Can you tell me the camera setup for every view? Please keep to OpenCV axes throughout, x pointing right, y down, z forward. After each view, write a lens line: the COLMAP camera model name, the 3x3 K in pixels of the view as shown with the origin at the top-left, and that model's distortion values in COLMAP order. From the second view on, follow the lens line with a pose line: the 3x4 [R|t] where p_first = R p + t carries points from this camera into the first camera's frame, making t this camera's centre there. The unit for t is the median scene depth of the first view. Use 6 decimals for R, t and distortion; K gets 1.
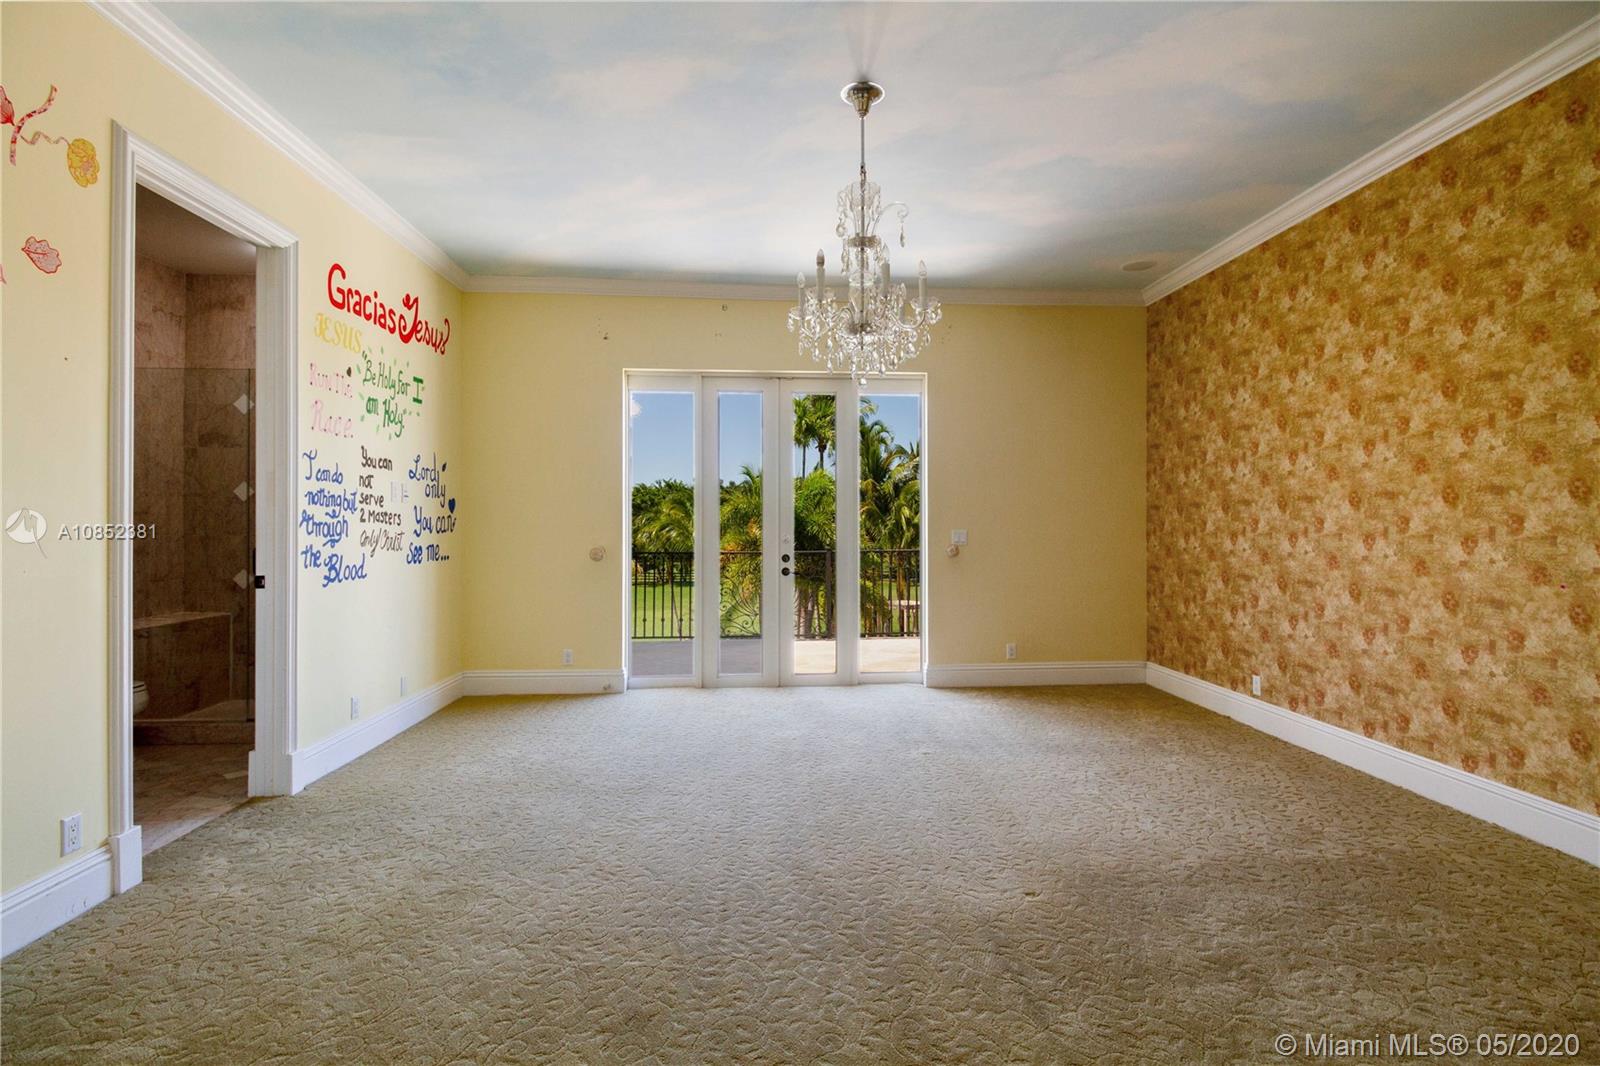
lens RADIAL K [[761.2, 0, 844.5], [0, 761.2, 526.9], [0, 0, 1]] dist [-0.008277, -0.006018]
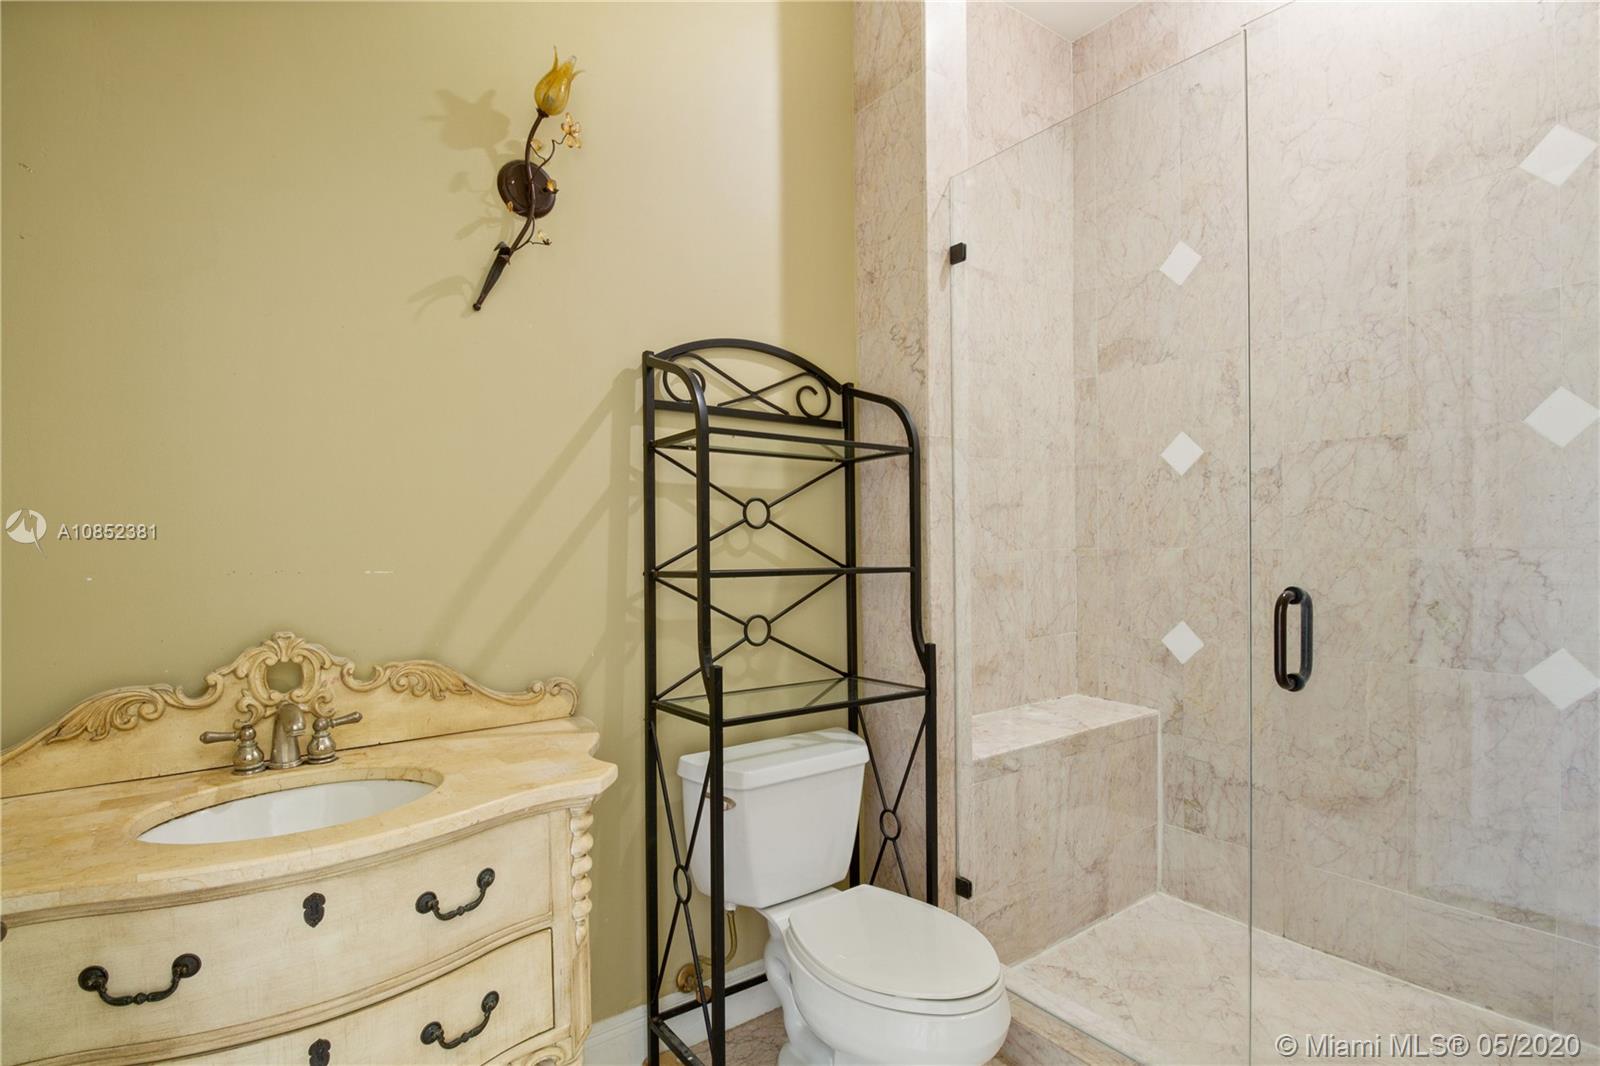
lens RADIAL K [[761.2, 0, 805.5], [0, 761.2, 539.6], [0, 0, 1]] dist [-0.008277, -0.006018]
pose [[0.501194, -0.009475, -0.865283, -0.516820], [0.007887, 0.999949, -0.006382, 0.007399], [0.865299, -0.003626, 0.501243, 0.575647]]
